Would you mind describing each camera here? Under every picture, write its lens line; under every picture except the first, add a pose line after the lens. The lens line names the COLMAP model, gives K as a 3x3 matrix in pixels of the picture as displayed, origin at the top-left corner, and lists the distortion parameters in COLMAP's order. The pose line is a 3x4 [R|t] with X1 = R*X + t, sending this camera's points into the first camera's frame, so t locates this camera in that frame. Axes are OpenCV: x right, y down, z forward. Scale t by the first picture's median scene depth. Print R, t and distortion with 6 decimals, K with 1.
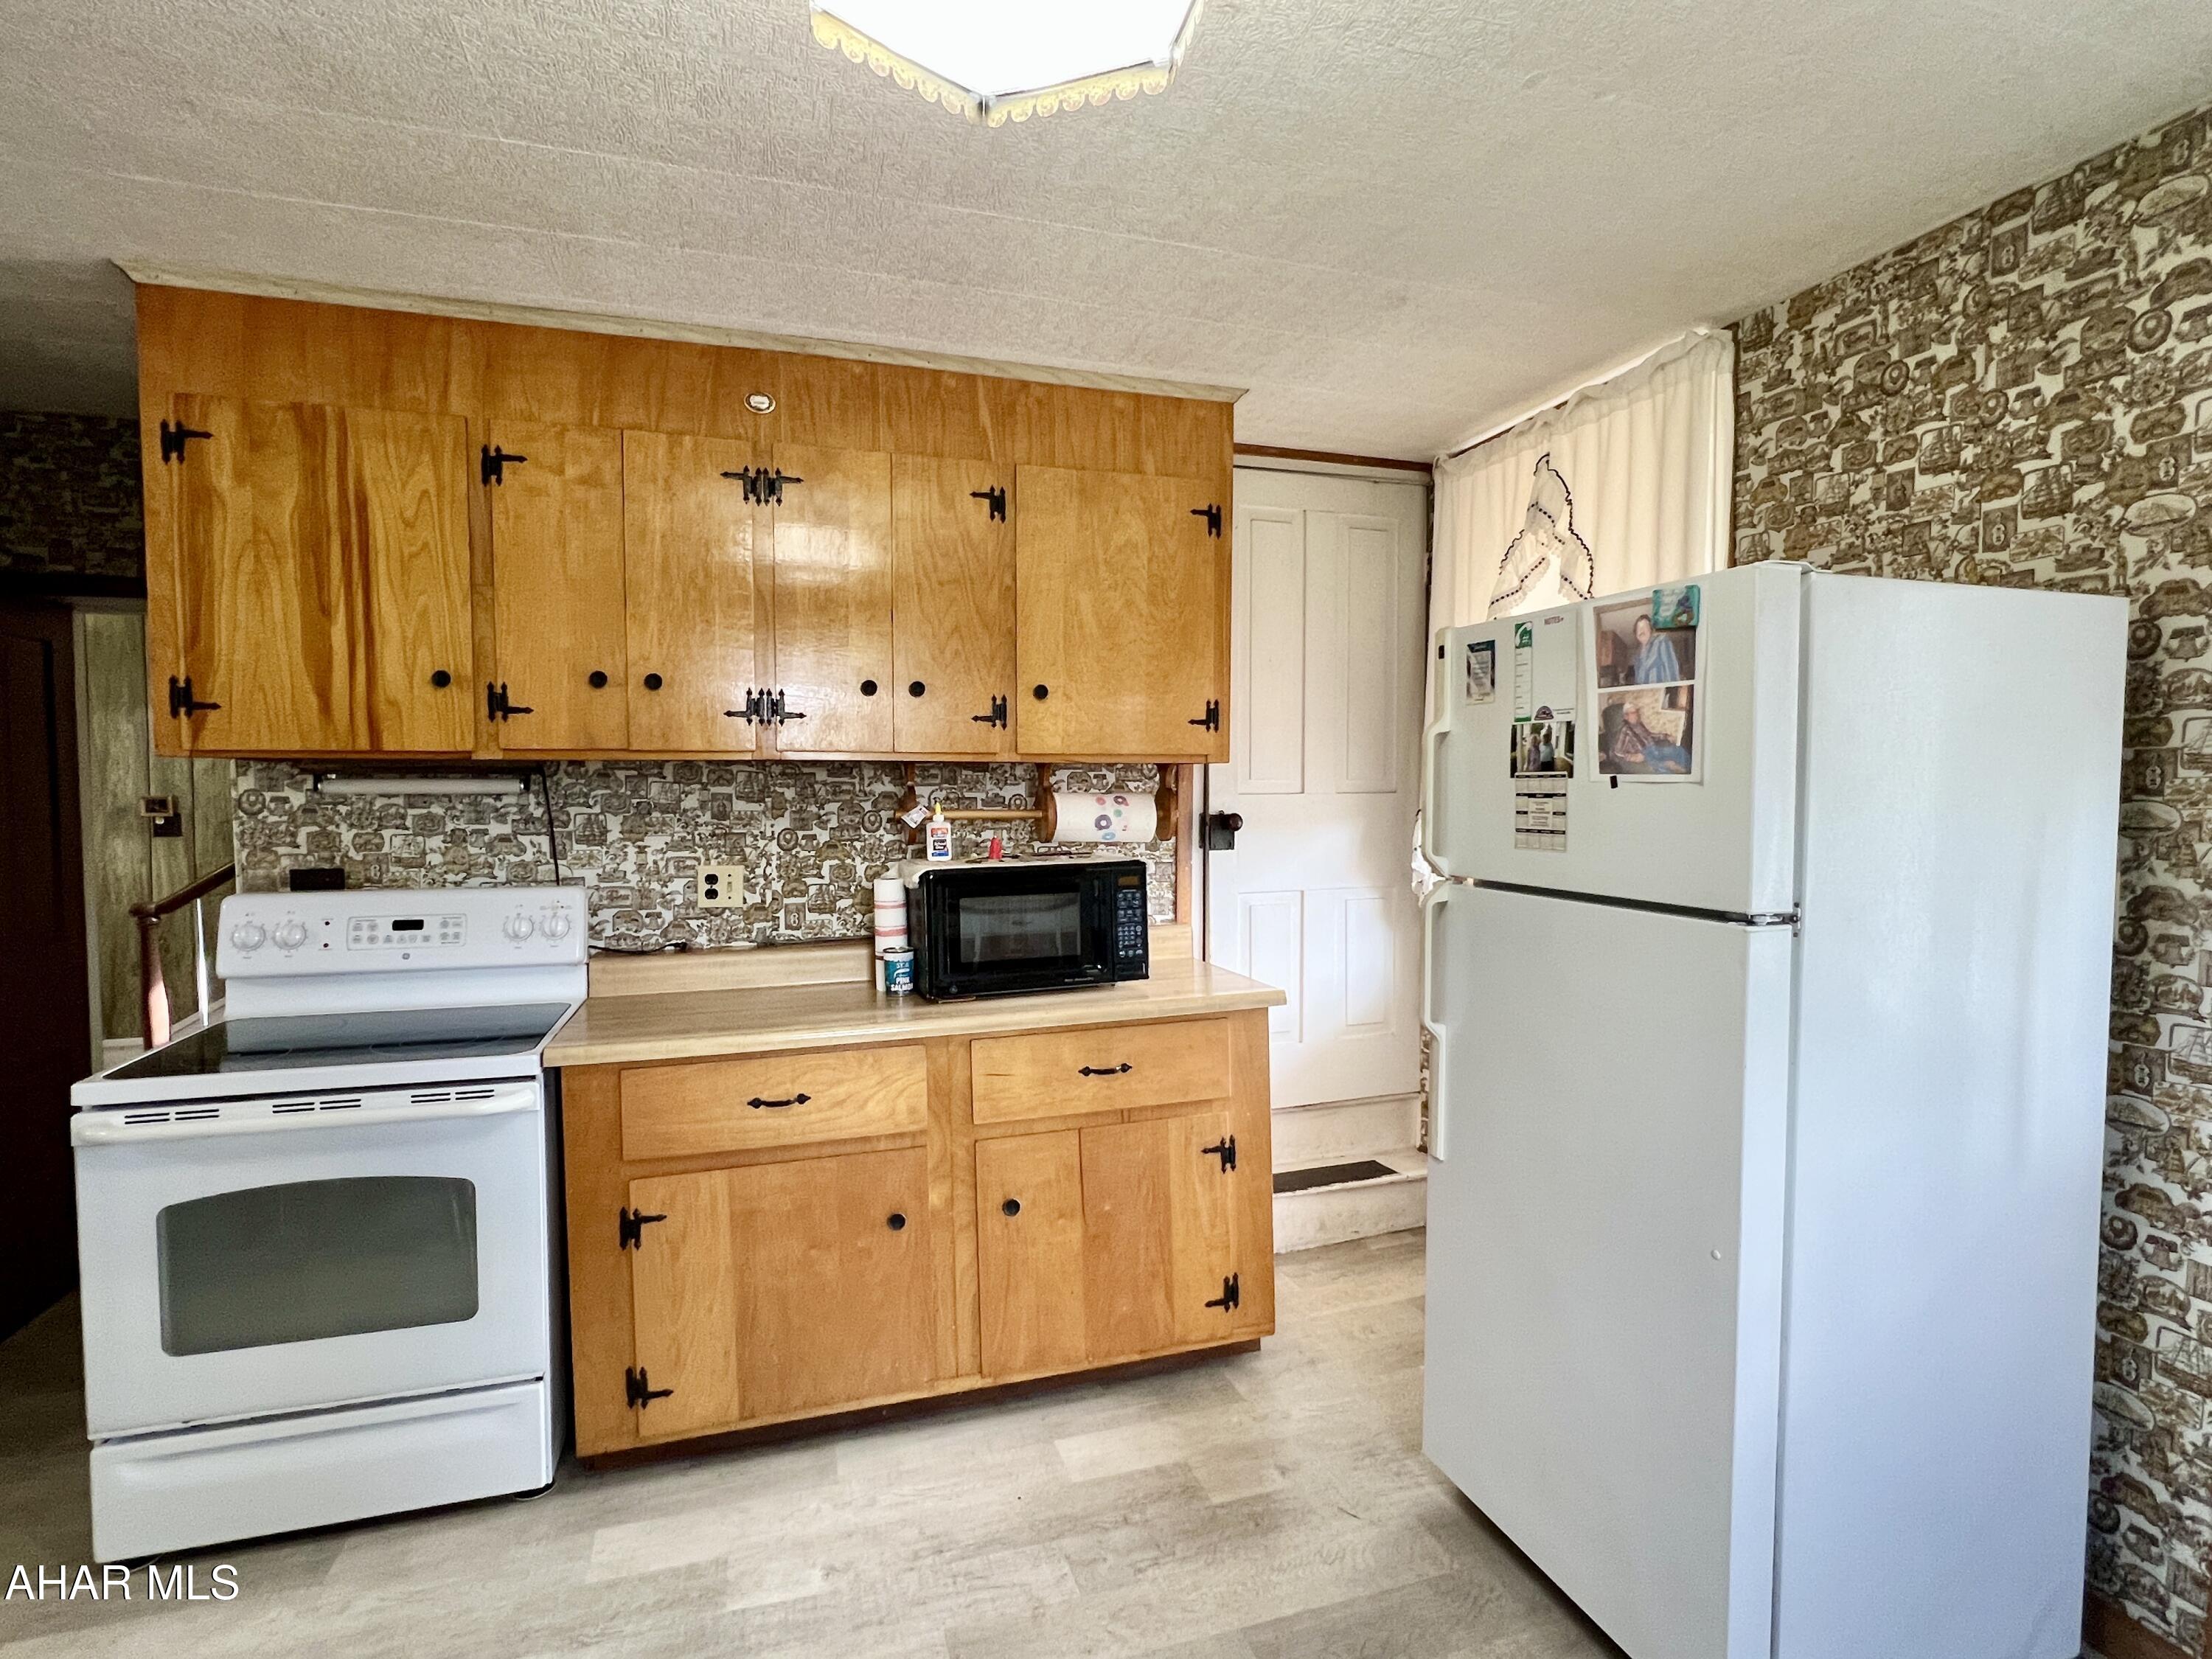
lens RADIAL K [[1125.8, 0, 1108.5], [0, 1125.8, 822.0], [0, 0, 1]] dist [0.012659, -0.003088]
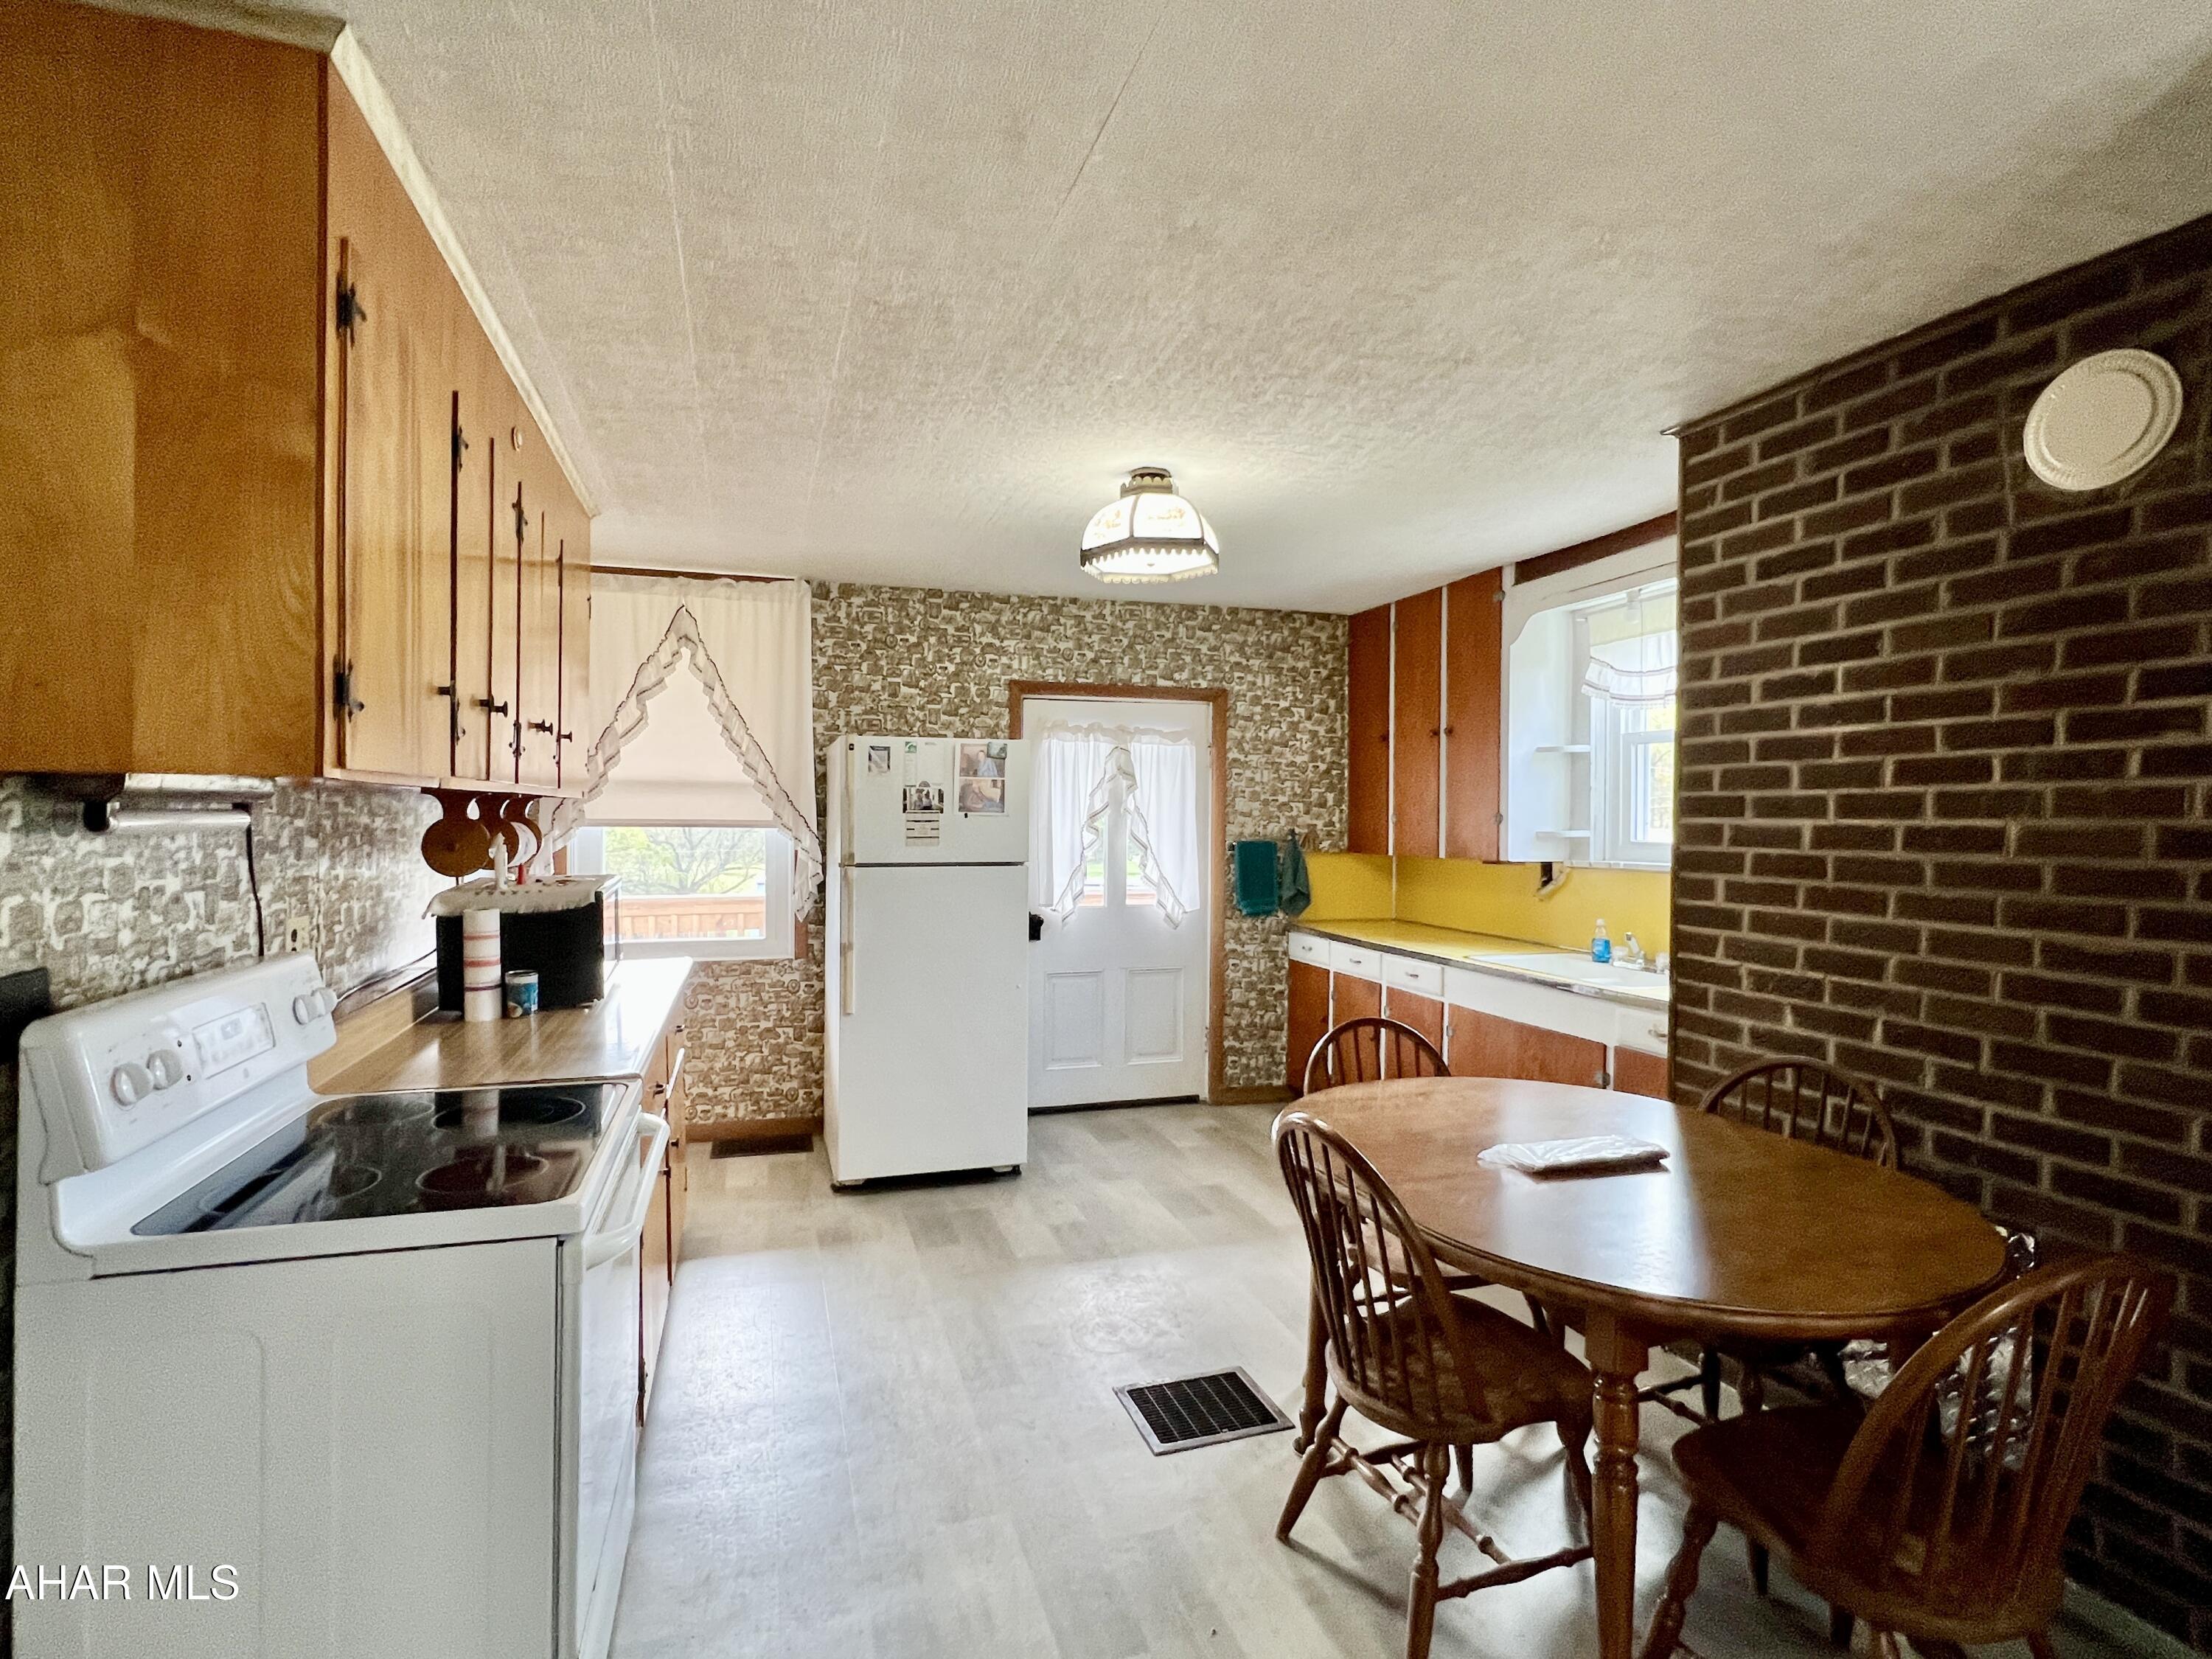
lens RADIAL K [[1125.8, 0, 1084.3], [0, 1125.8, 825.1], [0, 0, 1]] dist [0.012659, -0.003088]
pose [[-0.002524, -0.012663, 0.999917, -1.736248], [0.024976, 0.999607, 0.012722, -0.034457], [-0.999685, 0.025006, -0.002206, 0.655490]]
